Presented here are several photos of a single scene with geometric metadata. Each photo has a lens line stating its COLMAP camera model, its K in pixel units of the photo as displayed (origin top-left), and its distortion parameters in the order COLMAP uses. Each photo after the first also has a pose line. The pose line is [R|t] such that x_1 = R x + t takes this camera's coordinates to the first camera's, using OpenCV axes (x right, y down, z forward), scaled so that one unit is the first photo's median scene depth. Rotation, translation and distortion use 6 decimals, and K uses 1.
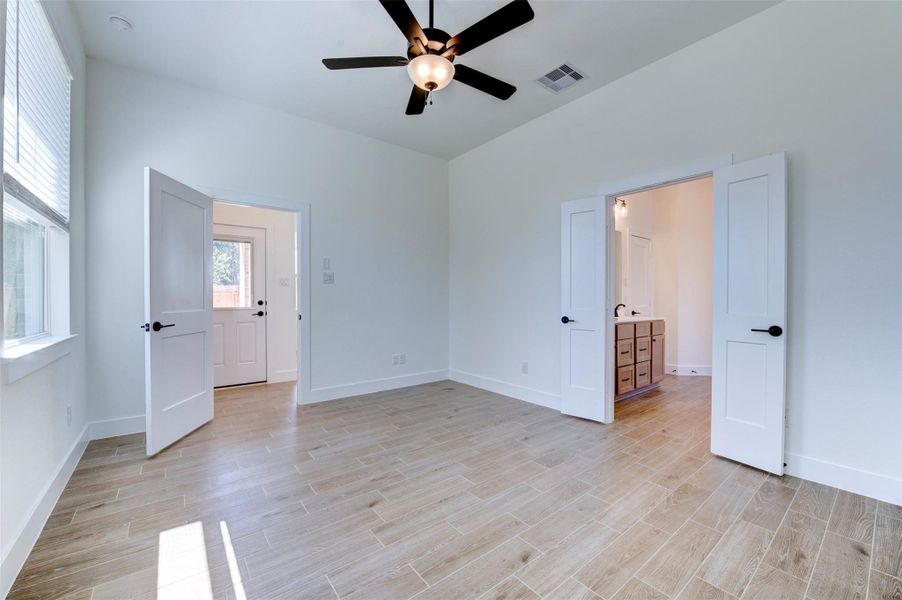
lens RADIAL K [[358.6, 0, 452.8], [0, 358.6, 300.7], [0, 0, 1]] dist [-0.011344, -0.005675]
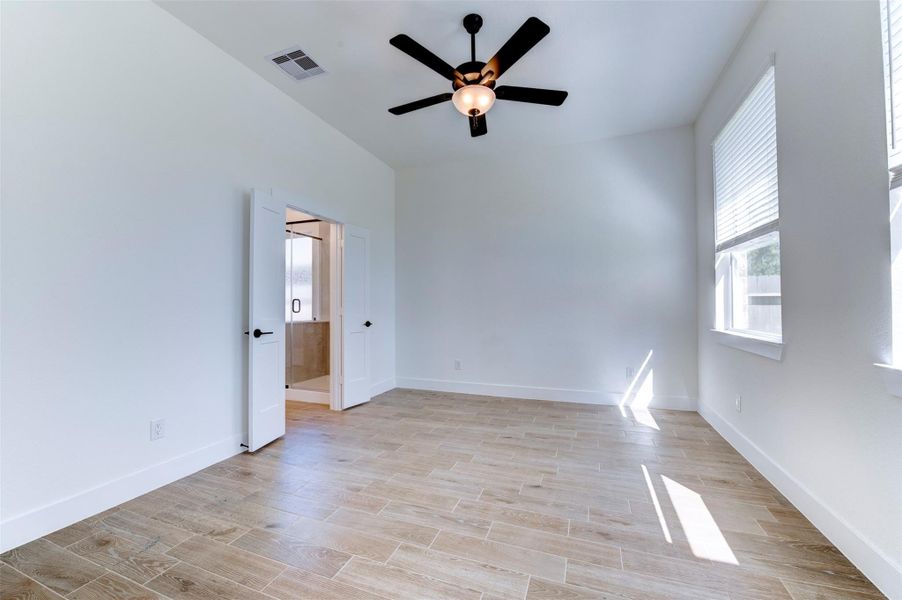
lens RADIAL K [[358.6, 0, 452.8], [0, 358.6, 300.7], [0, 0, 1]] dist [-0.011344, -0.005675]
pose [[-0.515652, 0.014451, 0.856676, -0.847438], [0.009696, 0.999892, -0.011030, -0.010075], [-0.856743, 0.002619, -0.515736, 1.434966]]
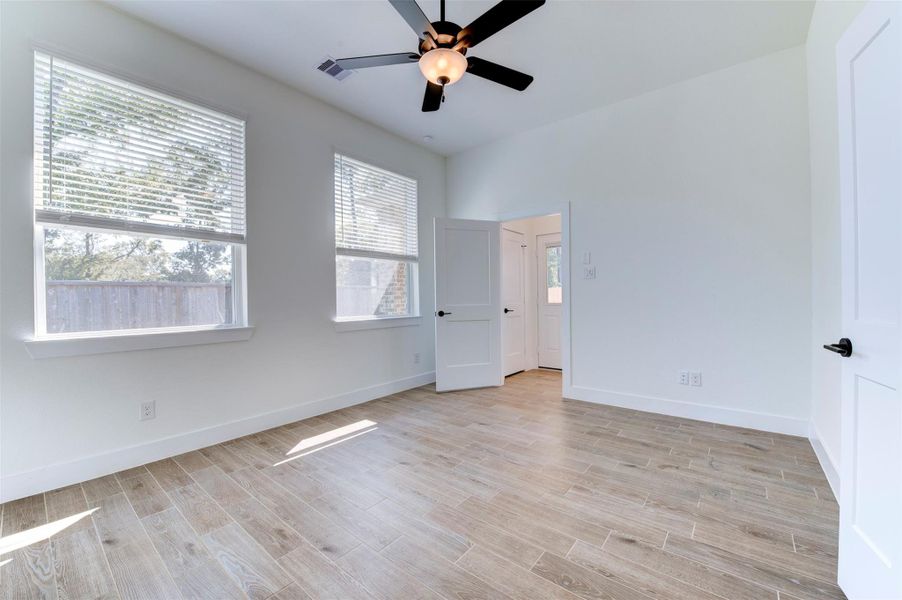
lens RADIAL K [[358.6, 0, 452.8], [0, 358.6, 300.7], [0, 0, 1]] dist [-0.011344, -0.005675]
pose [[0.220596, 0.007943, -0.975333, 0.805435], [0.006222, 0.999935, 0.009551, -0.003287], [0.975345, -0.008175, 0.220533, 0.709220]]
